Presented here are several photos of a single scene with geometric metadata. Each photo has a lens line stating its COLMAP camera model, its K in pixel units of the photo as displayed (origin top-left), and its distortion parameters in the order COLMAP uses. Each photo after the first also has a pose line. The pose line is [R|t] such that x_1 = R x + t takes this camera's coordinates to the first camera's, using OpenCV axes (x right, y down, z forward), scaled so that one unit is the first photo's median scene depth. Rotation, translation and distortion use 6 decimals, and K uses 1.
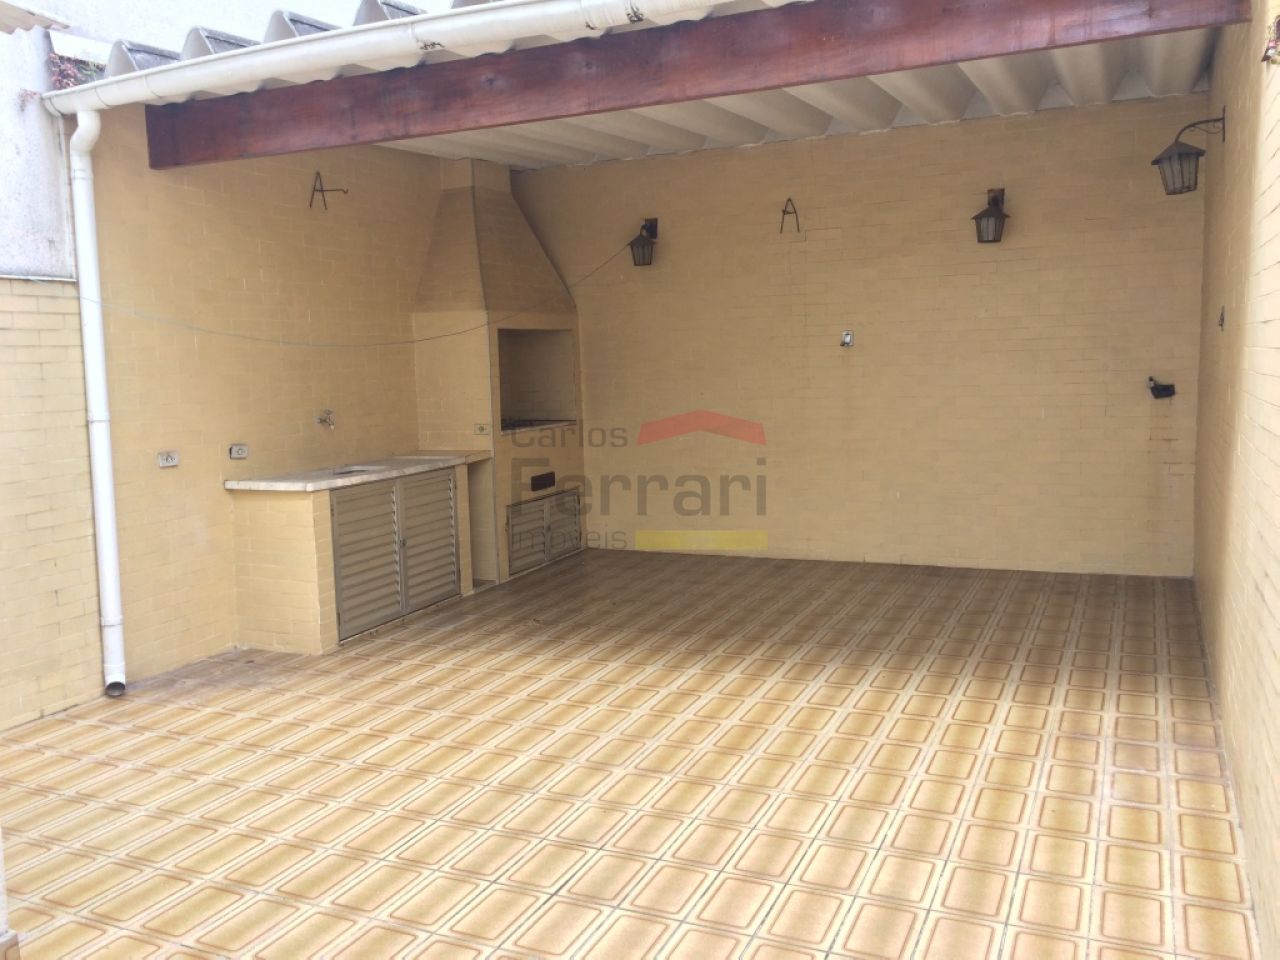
lens RADIAL K [[1102.7, 0, 639.4], [0, 1102.7, 483.7], [0, 0, 1]] dist [0.059501, -0.030206]
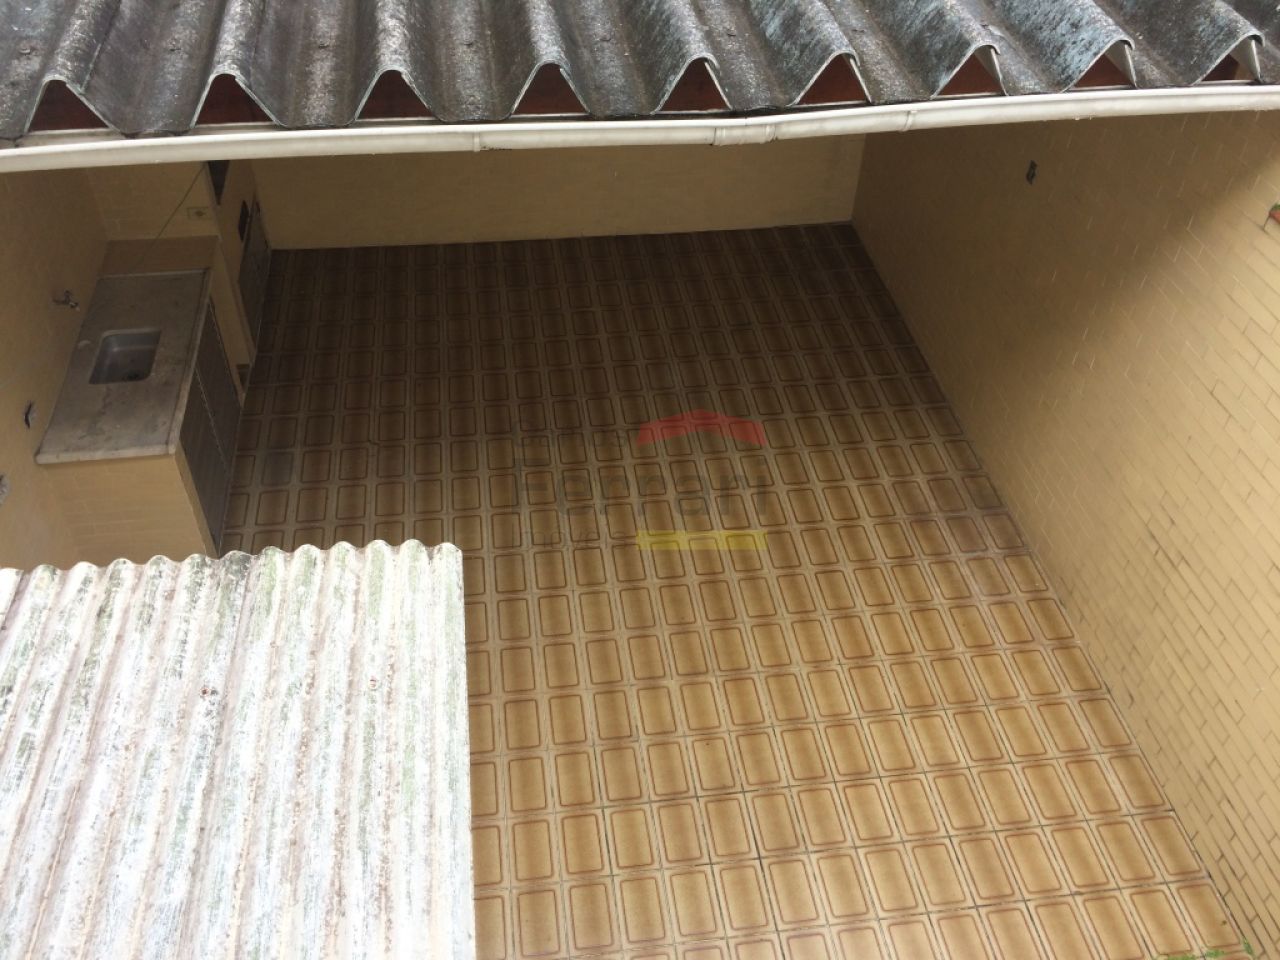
lens RADIAL K [[1102.7, 0, 643.3], [0, 1102.7, 479.6], [0, 0, 1]] dist [0.059501, -0.030206]
pose [[0.838602, -0.324323, 0.437676, -0.551367], [0.006385, 0.809250, 0.587430, -0.706657], [-0.544707, -0.489826, 0.680709, 0.295687]]
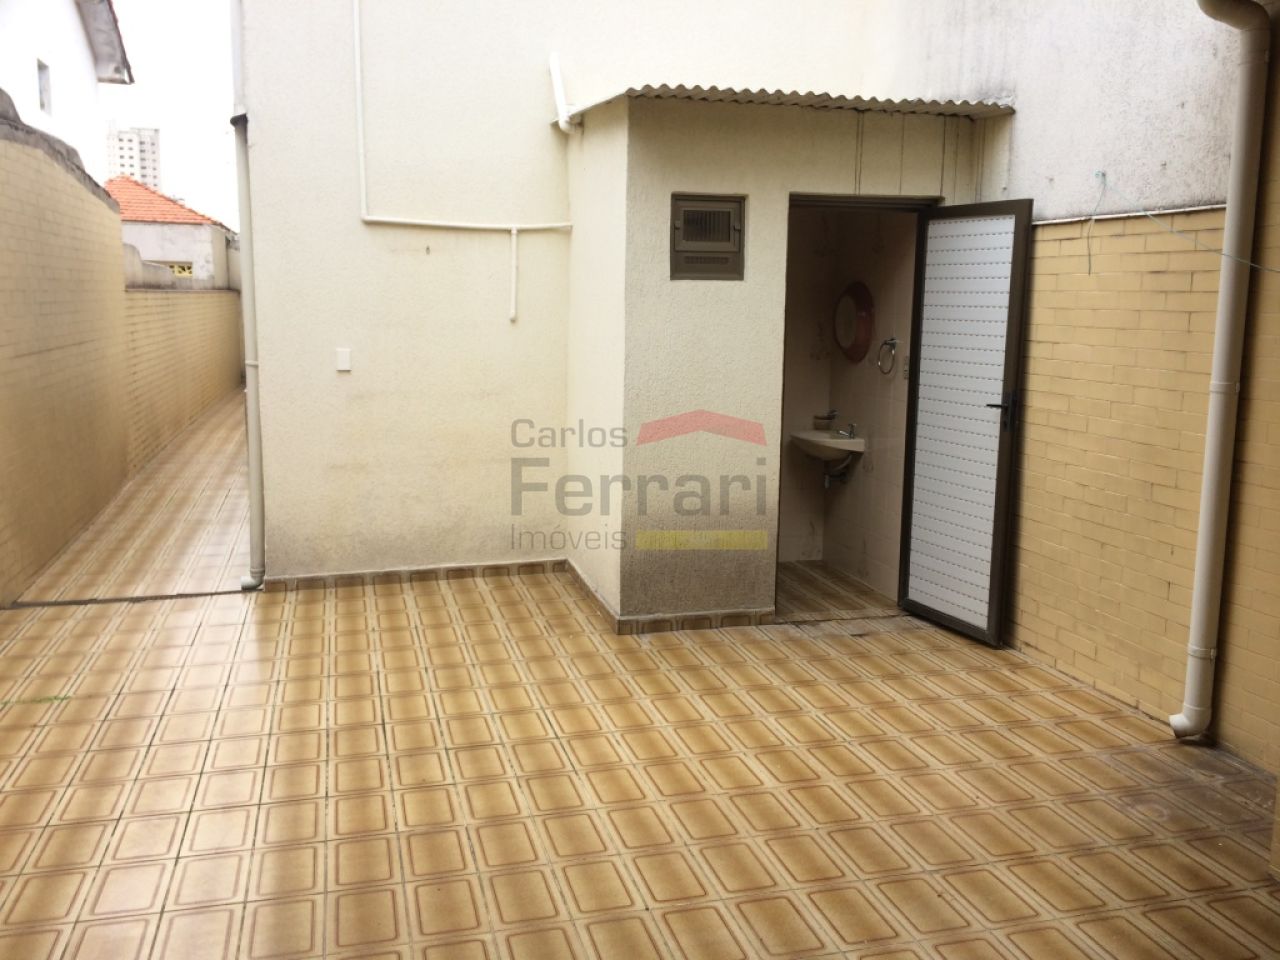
lens RADIAL K [[1102.7, 0, 640.2], [0, 1102.7, 474.9], [0, 0, 1]] dist [0.059501, -0.030206]
pose [[-0.770203, 0.117415, -0.626898, 0.395596], [-0.064557, 0.963509, 0.259775, -0.226740], [0.634523, 0.240550, -0.734518, 1.732047]]
